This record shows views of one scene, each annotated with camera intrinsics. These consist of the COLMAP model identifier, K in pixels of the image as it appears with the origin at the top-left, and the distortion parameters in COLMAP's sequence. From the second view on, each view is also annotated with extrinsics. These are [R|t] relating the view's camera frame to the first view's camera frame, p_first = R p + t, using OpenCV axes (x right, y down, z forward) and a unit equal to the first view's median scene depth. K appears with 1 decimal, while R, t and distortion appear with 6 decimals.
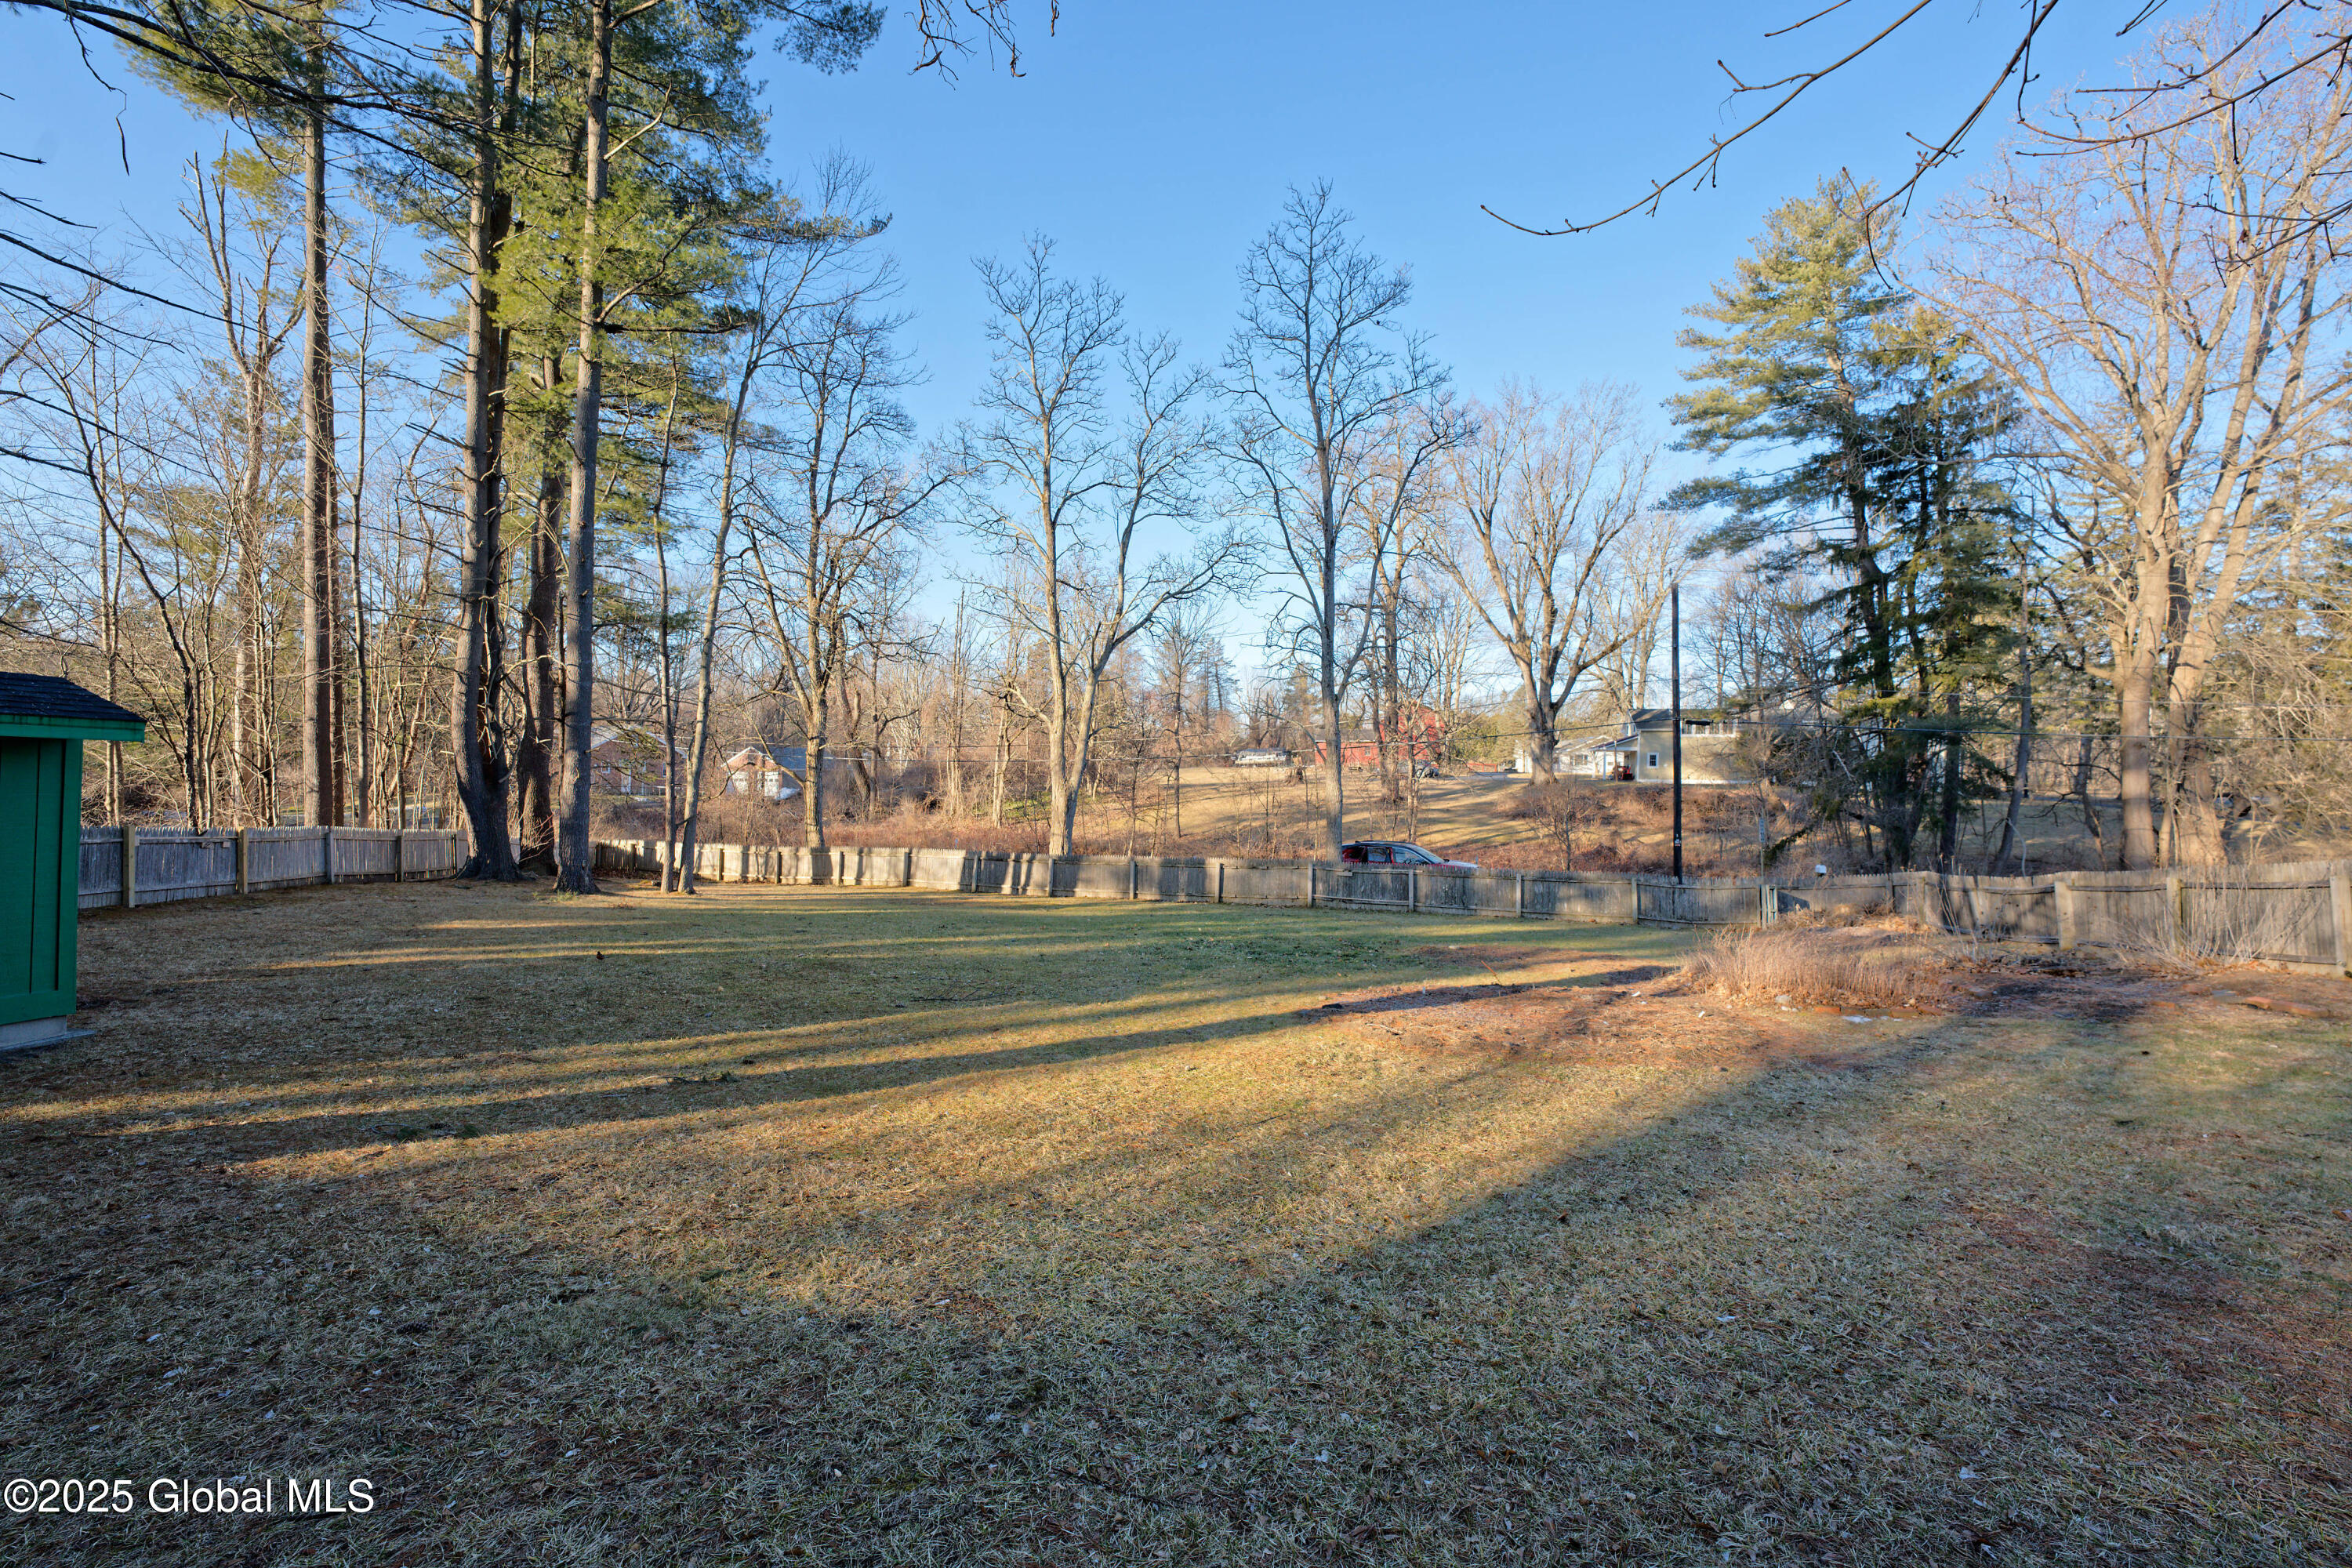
lens RADIAL K [[956.6, 0, 1181.8], [0, 956.6, 777.7], [0, 0, 1]] dist [-0.035548, 0.007532]
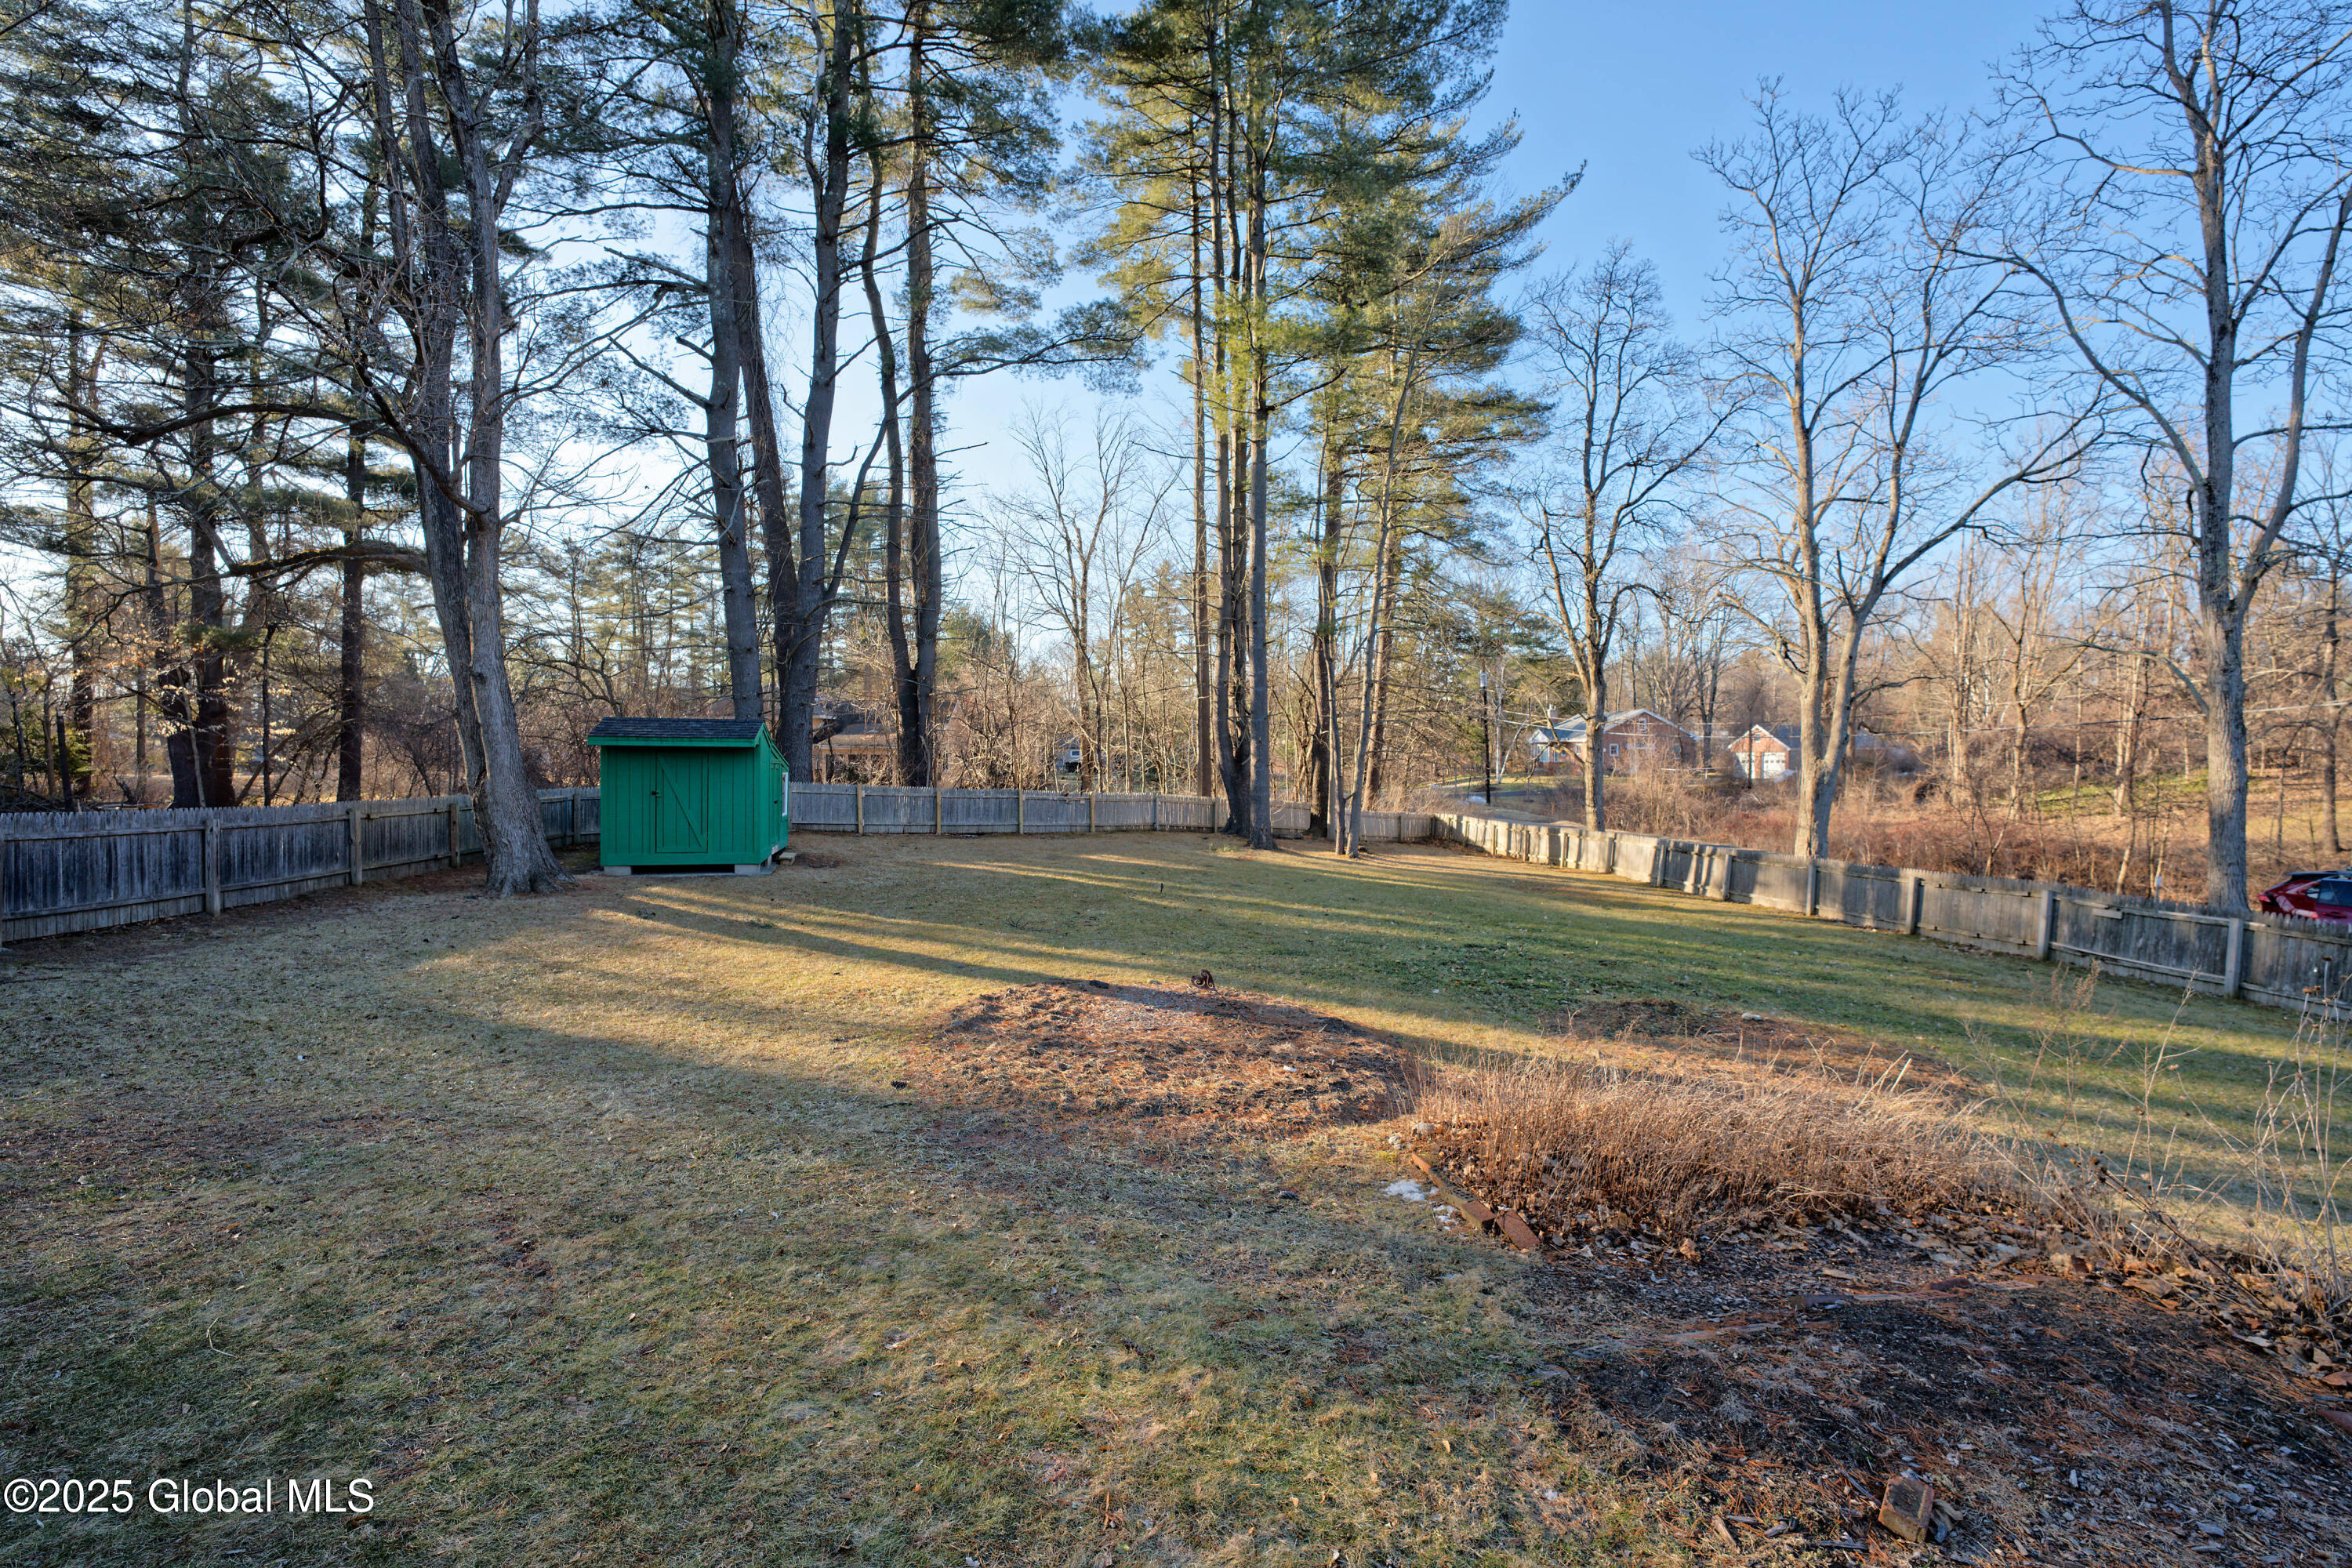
lens RADIAL K [[956.6, 0, 1181.8], [0, 956.6, 777.7], [0, 0, 1]] dist [-0.035548, 0.007532]
pose [[0.463219, 0.005471, -0.886227, 0.332600], [0.011706, 0.999856, 0.012291, 0.003062], [0.886166, -0.016068, 0.463089, 0.190073]]
